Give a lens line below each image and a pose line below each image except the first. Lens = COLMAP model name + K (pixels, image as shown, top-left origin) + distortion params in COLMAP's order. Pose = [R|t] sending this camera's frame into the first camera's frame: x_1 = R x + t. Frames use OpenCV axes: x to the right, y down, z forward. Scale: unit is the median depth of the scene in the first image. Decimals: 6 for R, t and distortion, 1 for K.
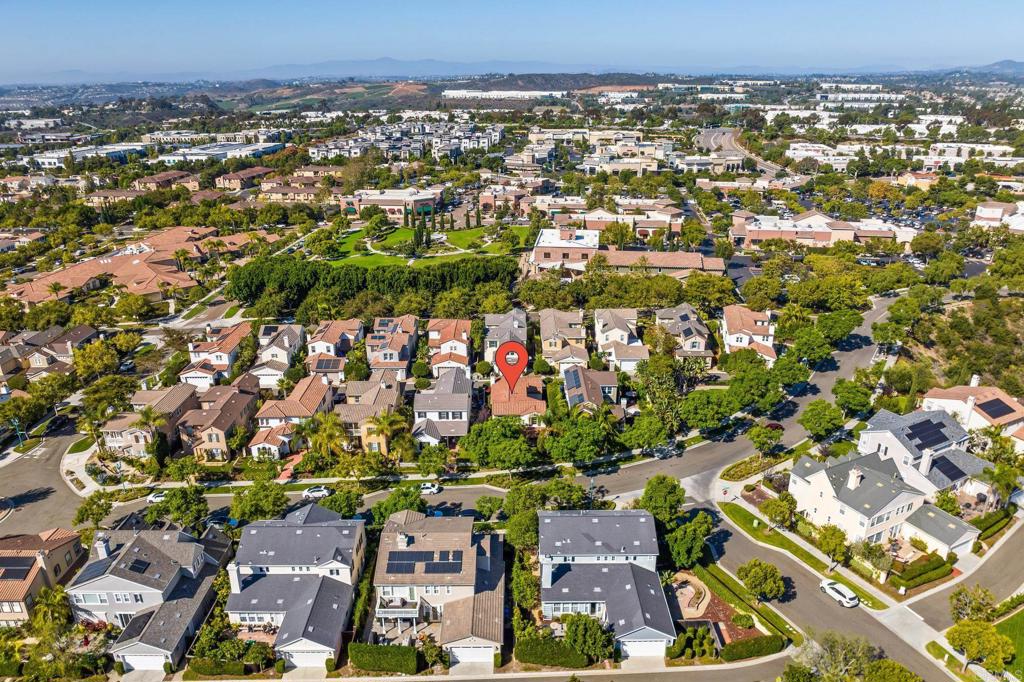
lens RADIAL K [[725.3, 0, 512.0], [0, 725.3, 341.0], [0, 0, 1]] dist [-0.063564, 0.032550]
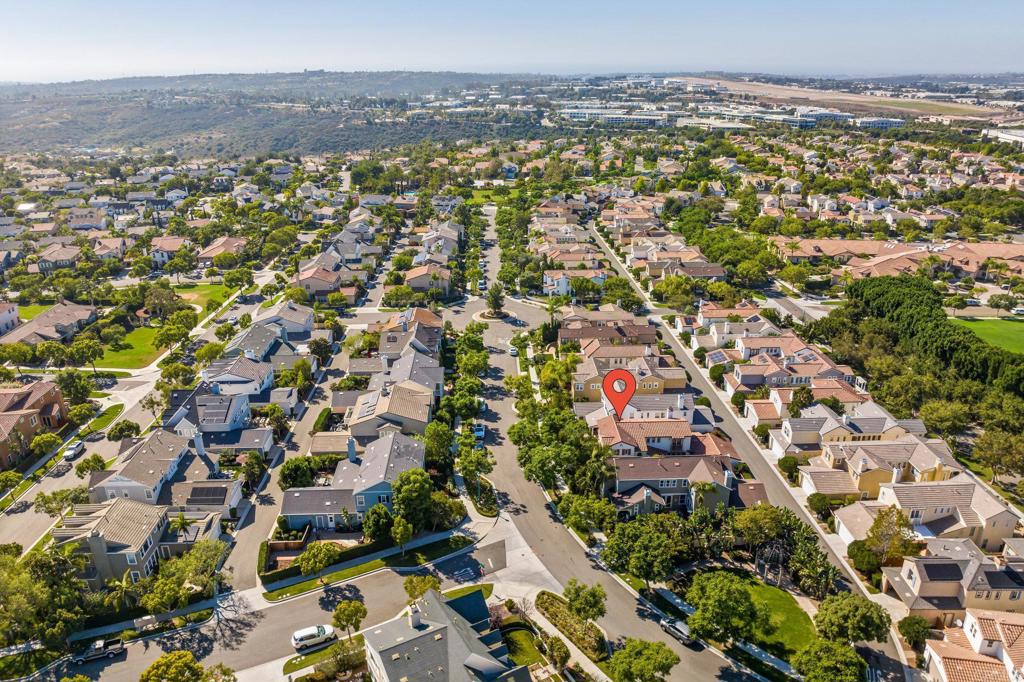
lens RADIAL K [[725.3, 0, 512.0], [0, 725.3, 341.0], [0, 0, 1]] dist [-0.063564, 0.032550]
pose [[0.040792, 0.368397, -0.928773, 0.389237], [-0.345905, 0.877273, 0.332778, -0.130732], [0.937382, 0.307693, 0.163216, 0.312996]]
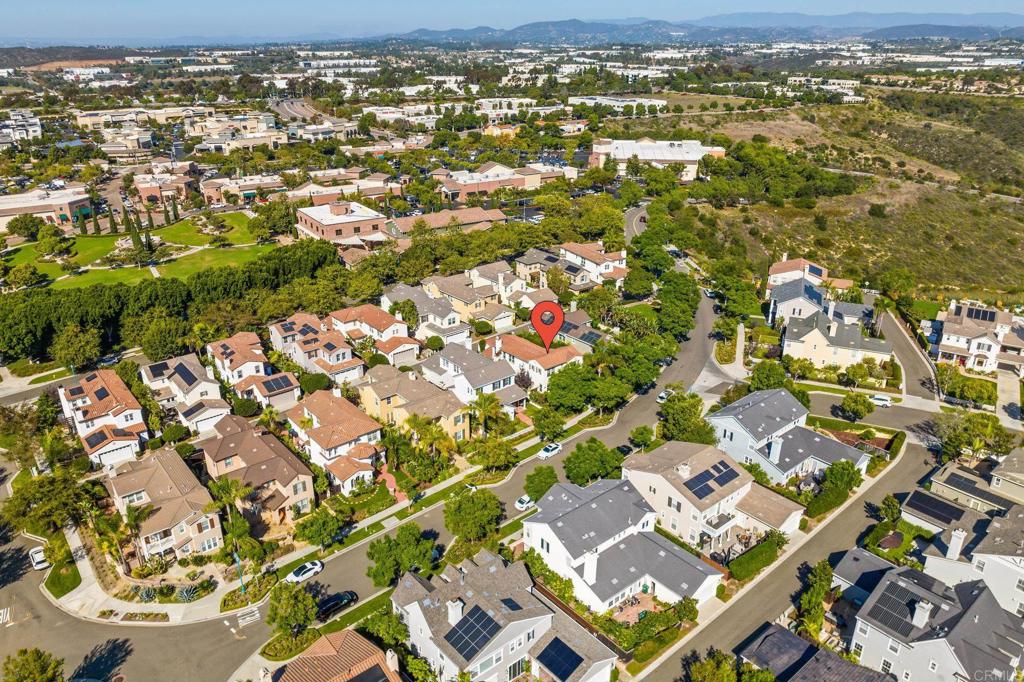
lens RADIAL K [[725.3, 0, 512.0], [0, 725.3, 341.0], [0, 0, 1]] dist [-0.063564, 0.032550]
pose [[0.770011, -0.241984, 0.590362, -0.304260], [0.219815, 0.969254, 0.110584, -0.028568], [-0.598970, 0.044620, 0.799527, 0.090754]]
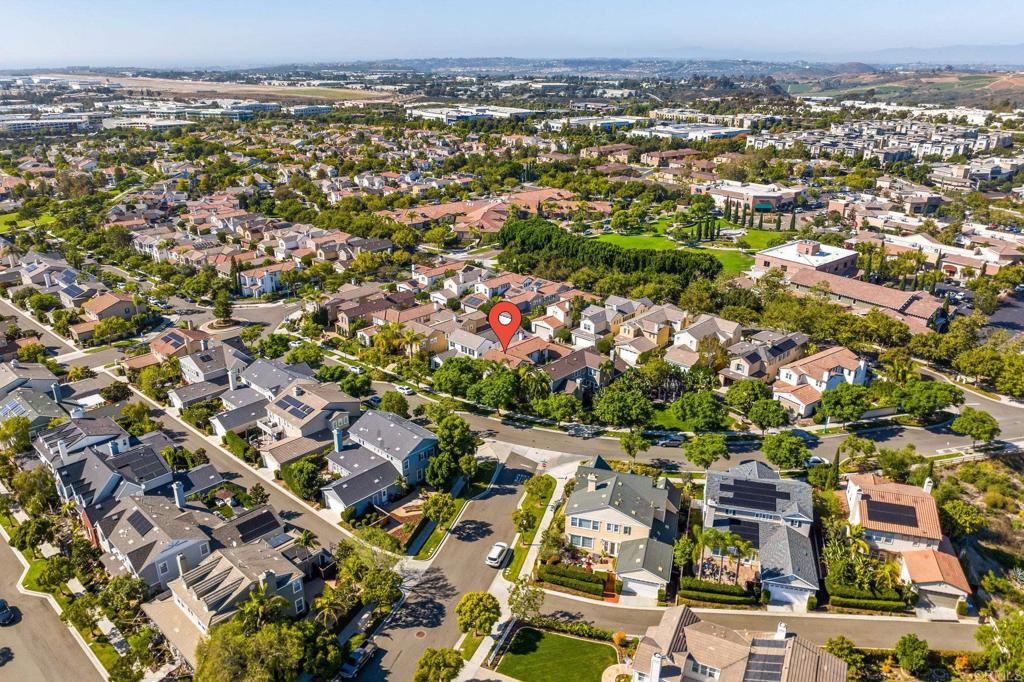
lens RADIAL K [[725.3, 0, 512.0], [0, 725.3, 341.0], [0, 0, 1]] dist [-0.063564, 0.032550]
pose [[0.733659, 0.262251, -0.626873, 0.353905], [-0.247618, 0.962273, 0.112766, -0.035056], [0.632796, 0.072493, 0.770918, 0.033027]]
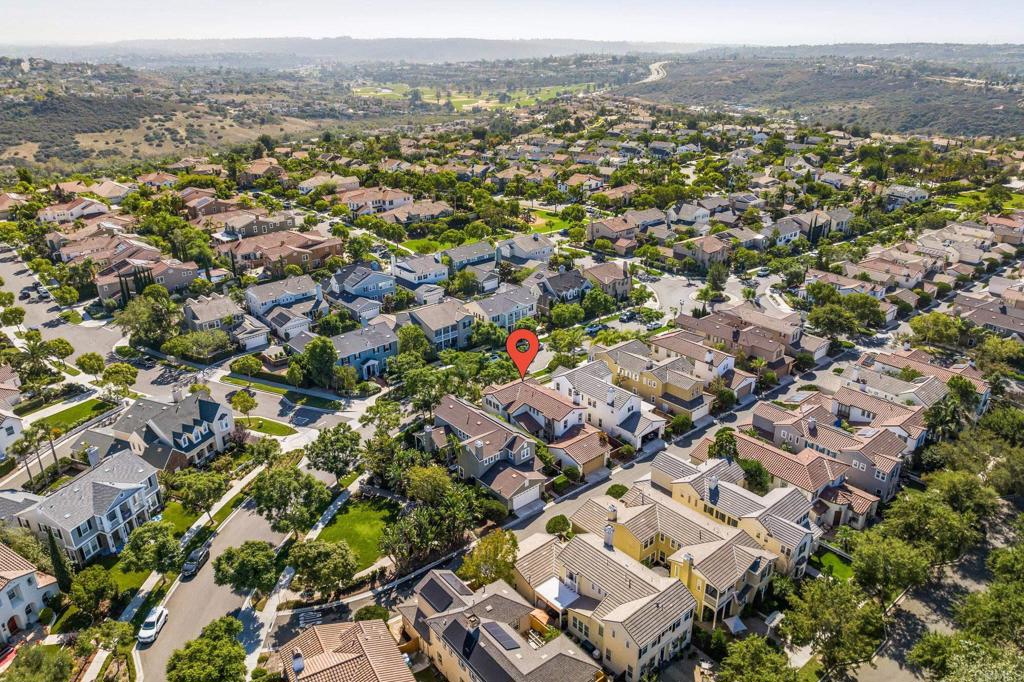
lens RADIAL K [[725.3, 0, 512.0], [0, 725.3, 341.0], [0, 0, 1]] dist [-0.063564, 0.032550]
pose [[-0.749475, 0.273423, -0.602932, 0.266919], [-0.217727, 0.758268, 0.614512, -0.256662], [0.625206, 0.591836, -0.508771, 0.673145]]
